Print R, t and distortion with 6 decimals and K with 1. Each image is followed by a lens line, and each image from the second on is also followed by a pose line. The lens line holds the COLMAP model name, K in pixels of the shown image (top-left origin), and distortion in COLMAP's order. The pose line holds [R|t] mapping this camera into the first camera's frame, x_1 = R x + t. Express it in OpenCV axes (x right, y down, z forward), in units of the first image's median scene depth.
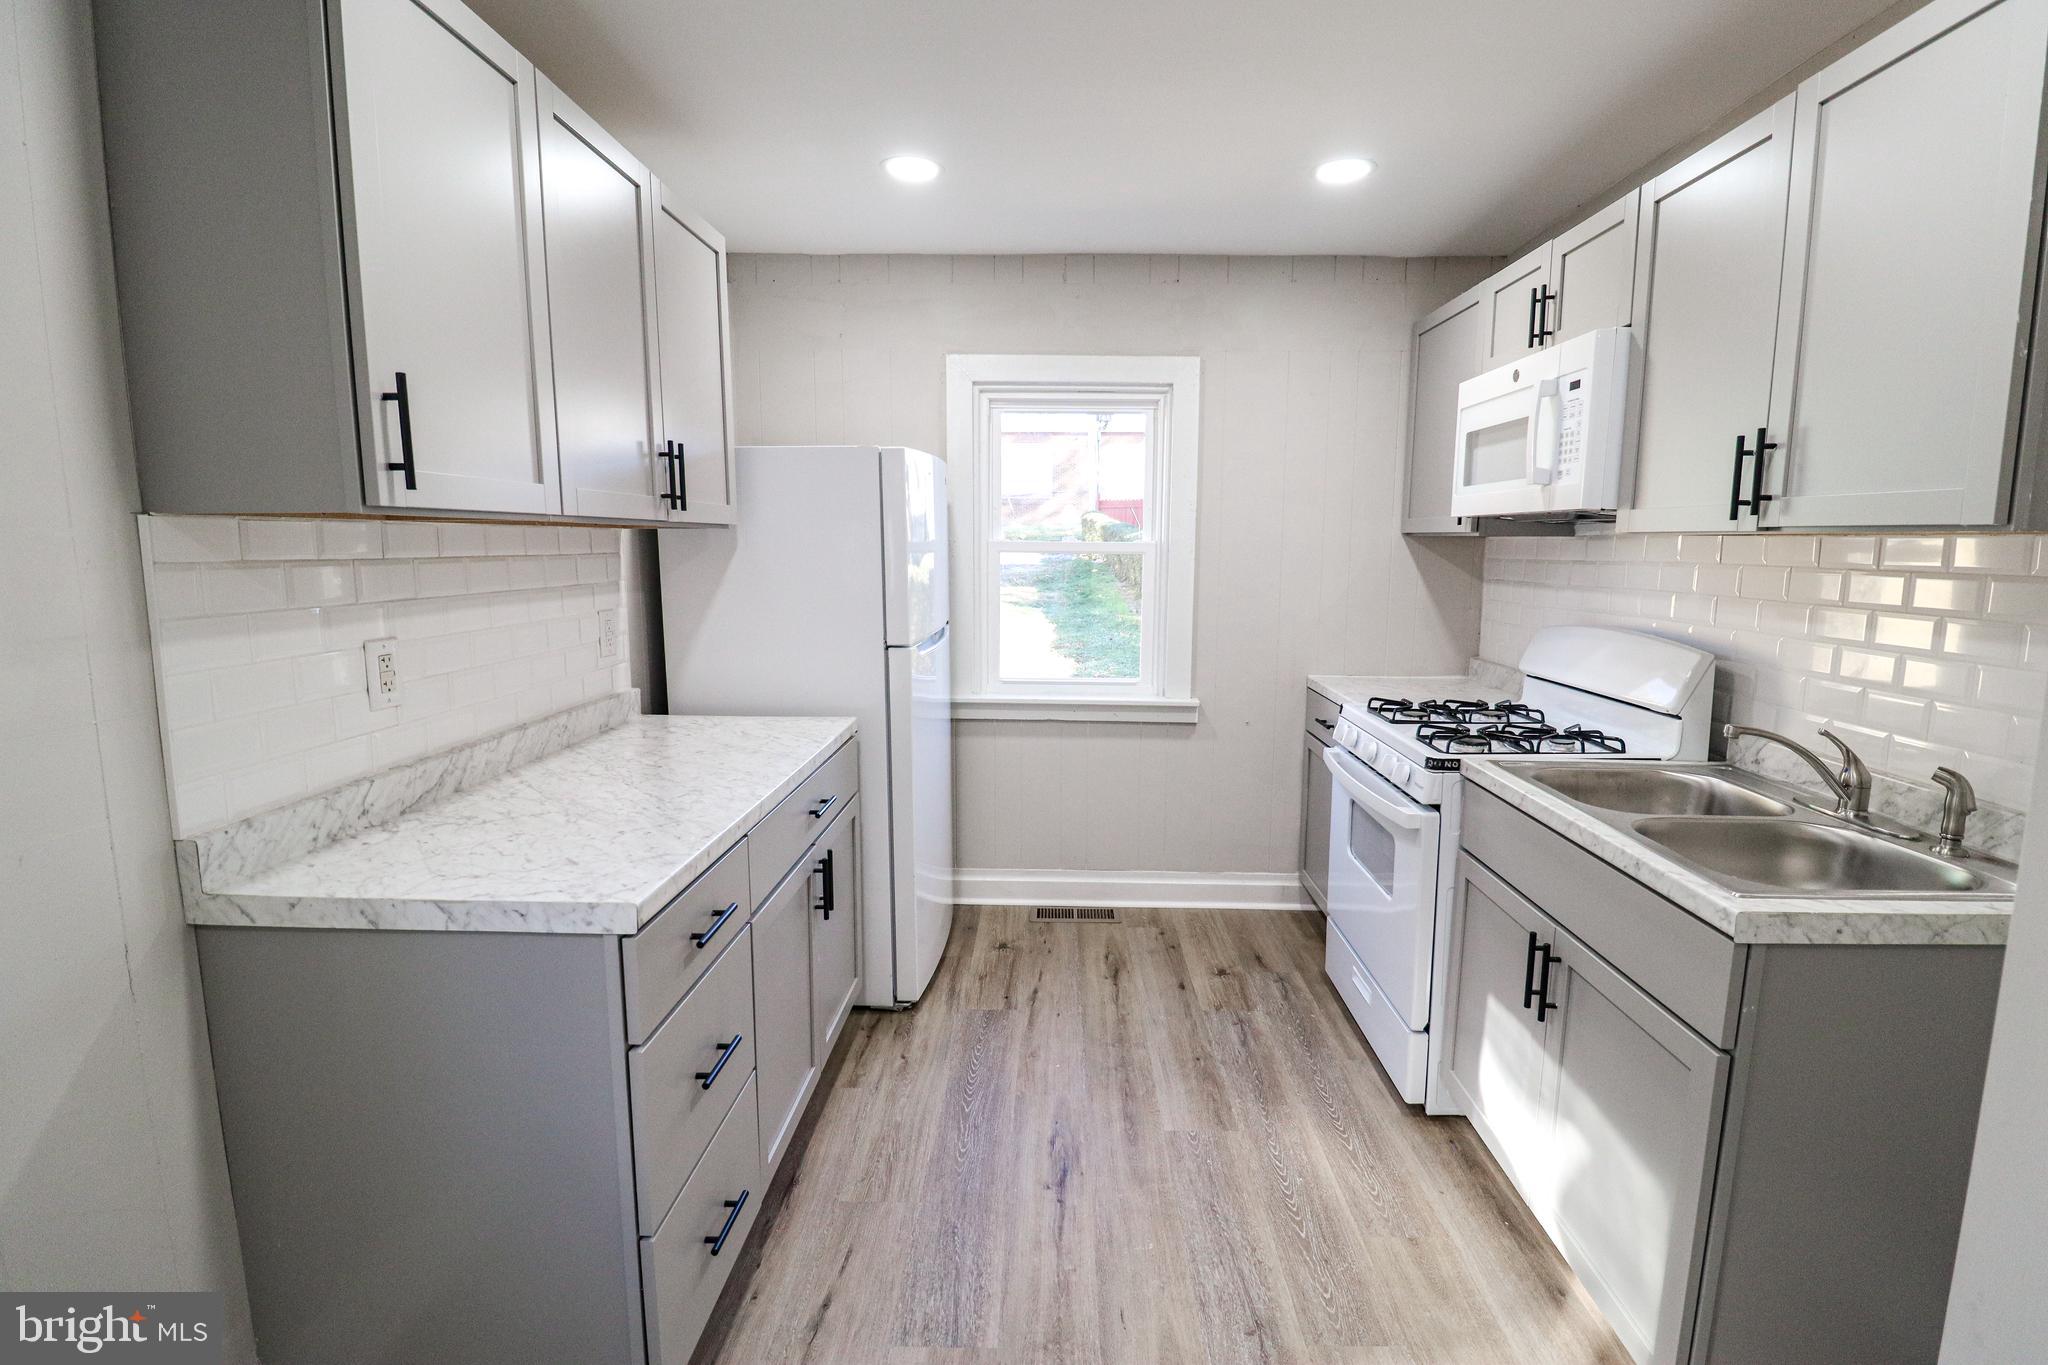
lens RADIAL K [[946.3, 0, 1043.4], [0, 946.3, 673.1], [0, 0, 1]] dist [-0.000154, -0.013125]
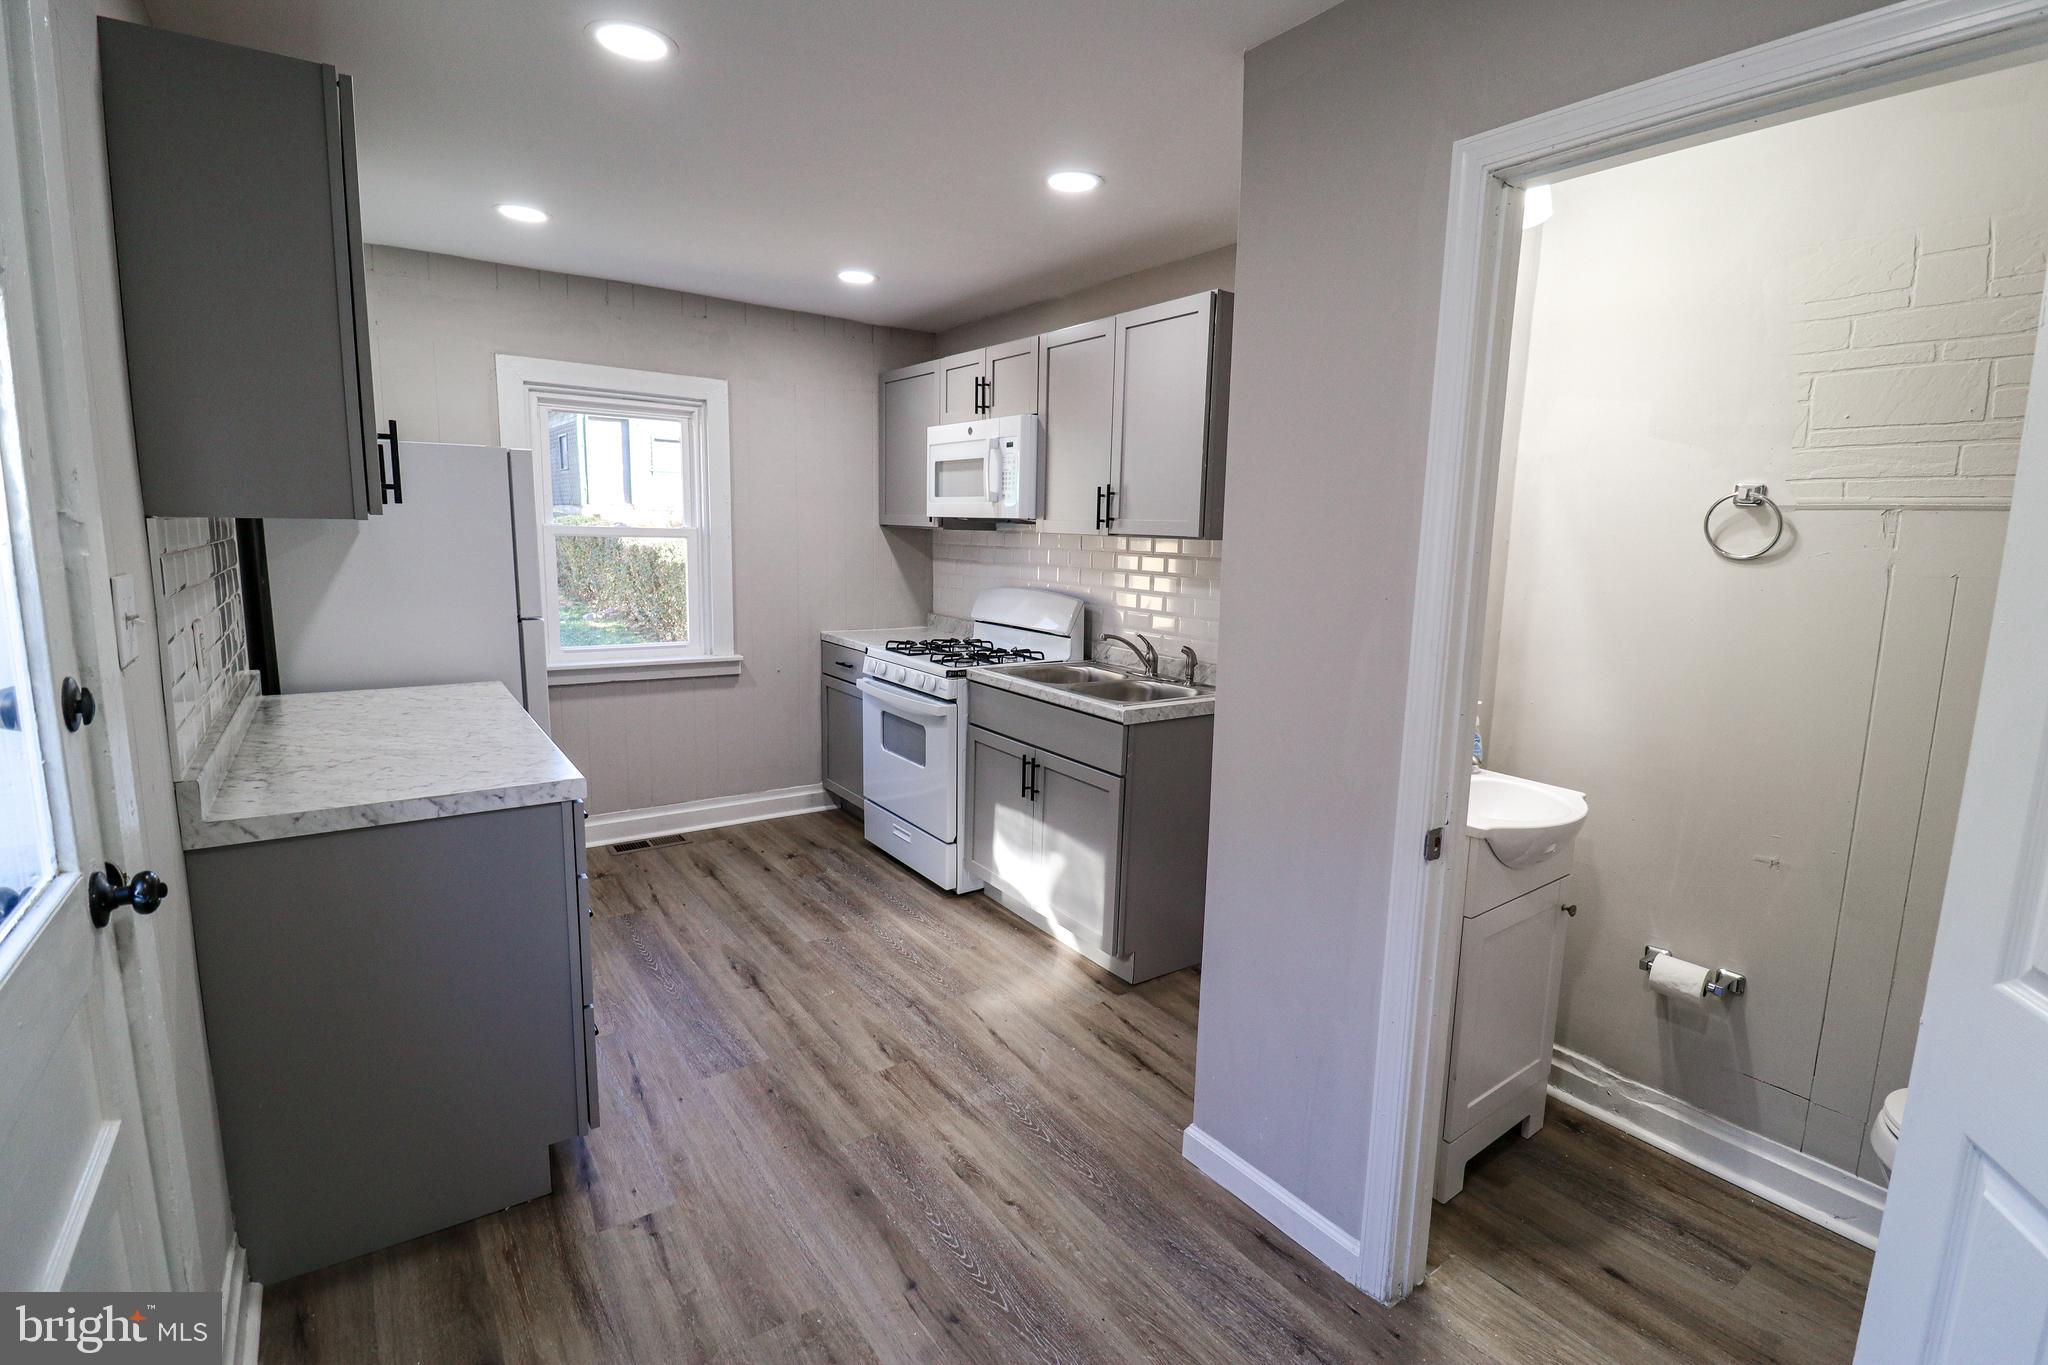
lens RADIAL K [[946.3, 0, 1043.4], [0, 946.3, 673.1], [0, 0, 1]] dist [-0.000154, -0.013125]
pose [[0.797076, -0.077037, 0.598945, -0.426158], [0.060855, 0.997027, 0.047254, 0.026805], [-0.600805, -0.001216, 0.799395, -0.383901]]
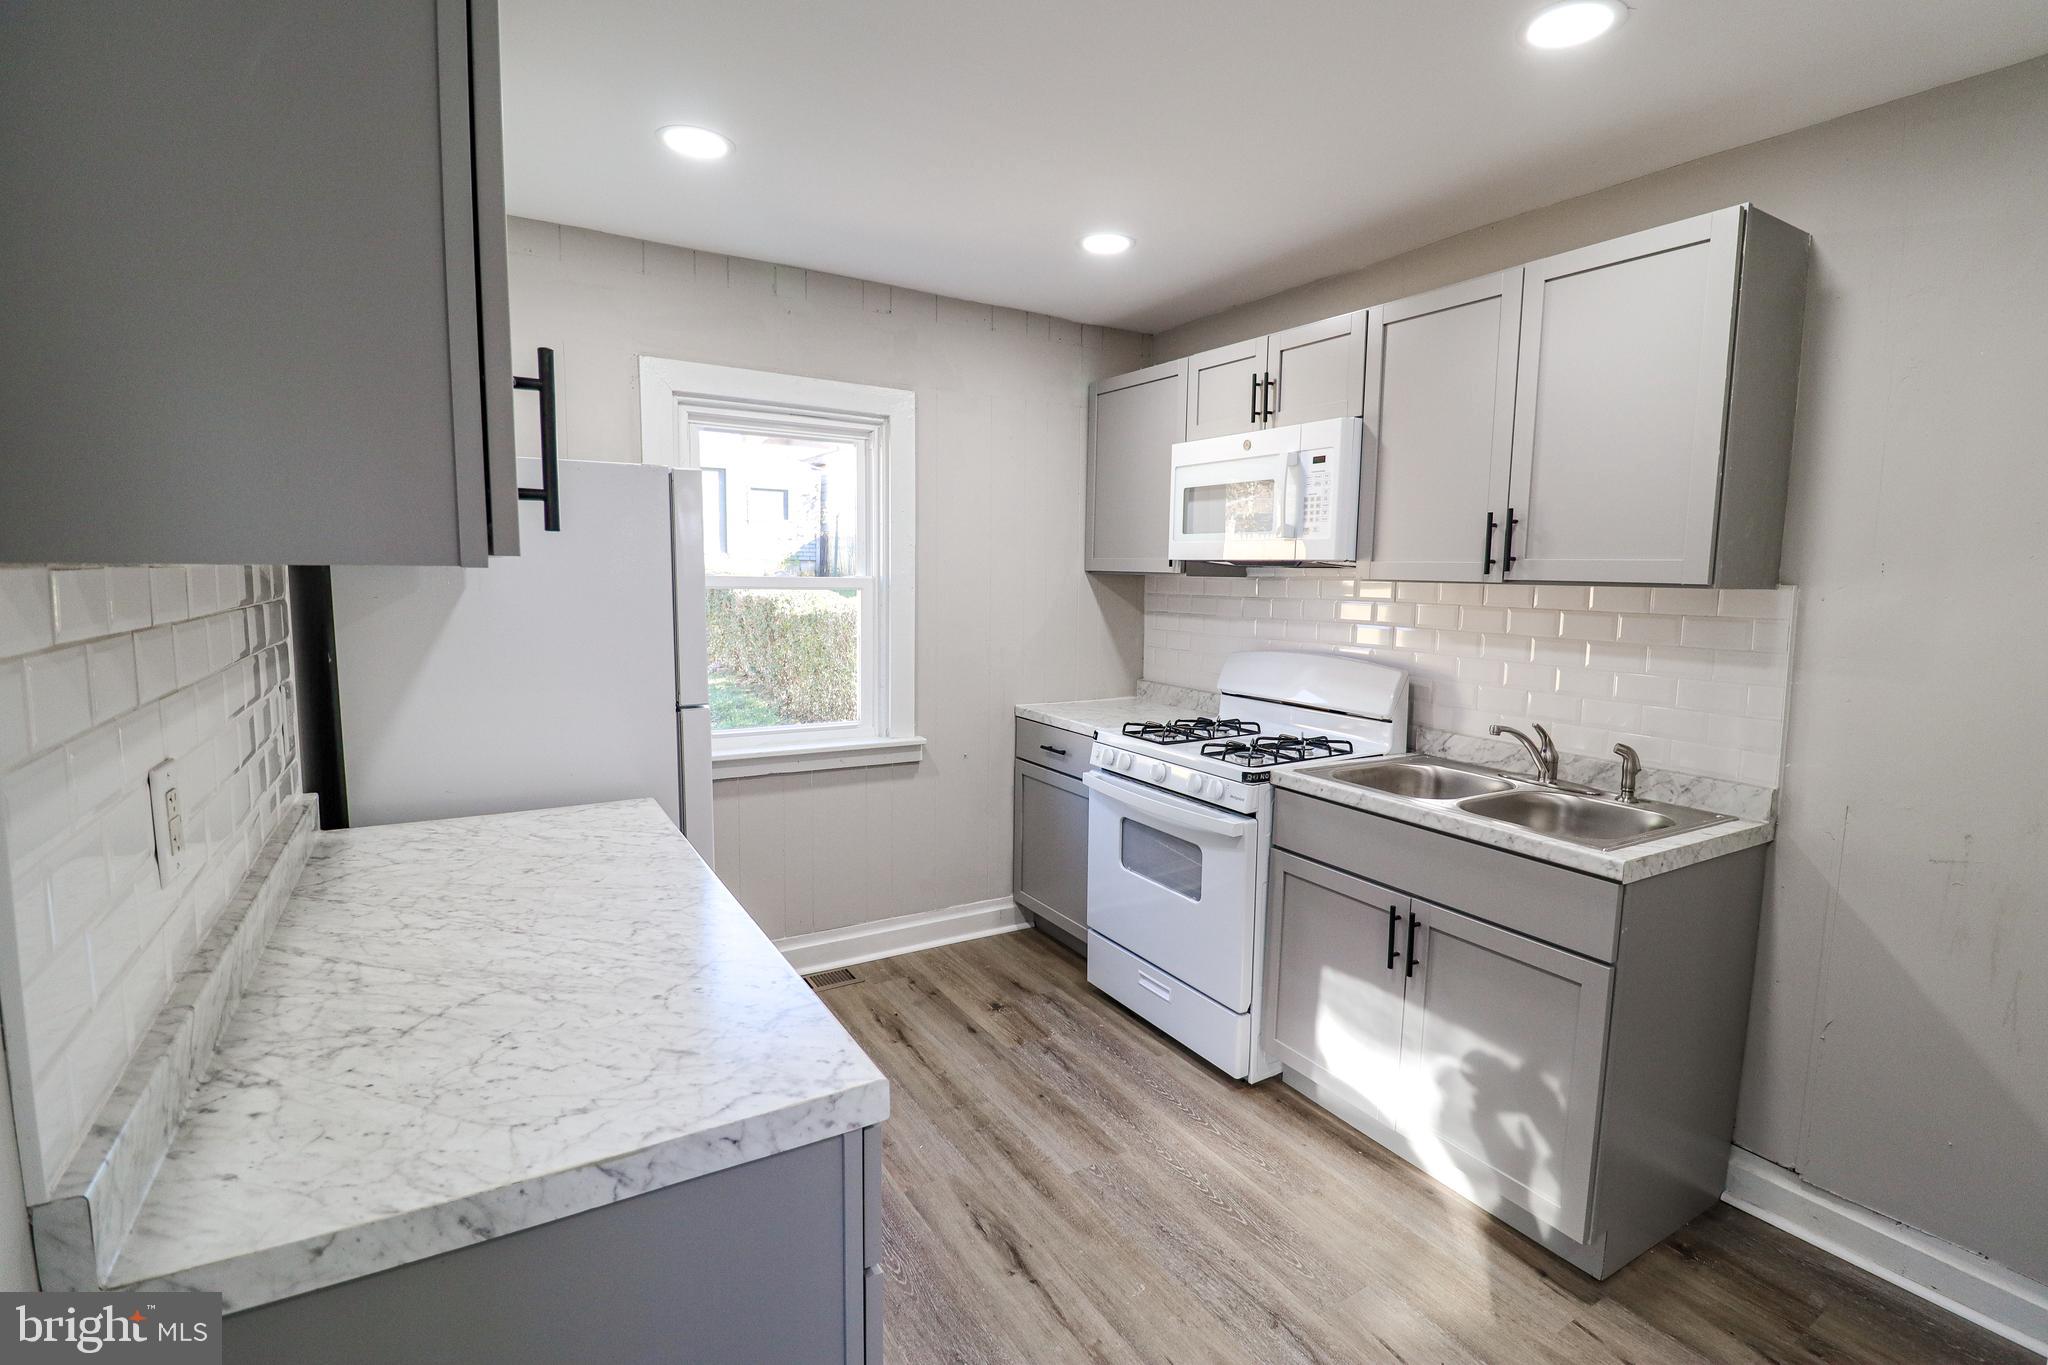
lens RADIAL K [[946.3, 0, 1043.4], [0, 946.3, 673.1], [0, 0, 1]] dist [-0.000154, -0.013125]
pose [[0.839414, -0.050005, 0.541188, -0.413981], [0.062481, 0.998035, -0.004694, -0.041436], [-0.539890, 0.037754, 0.840889, 0.158538]]
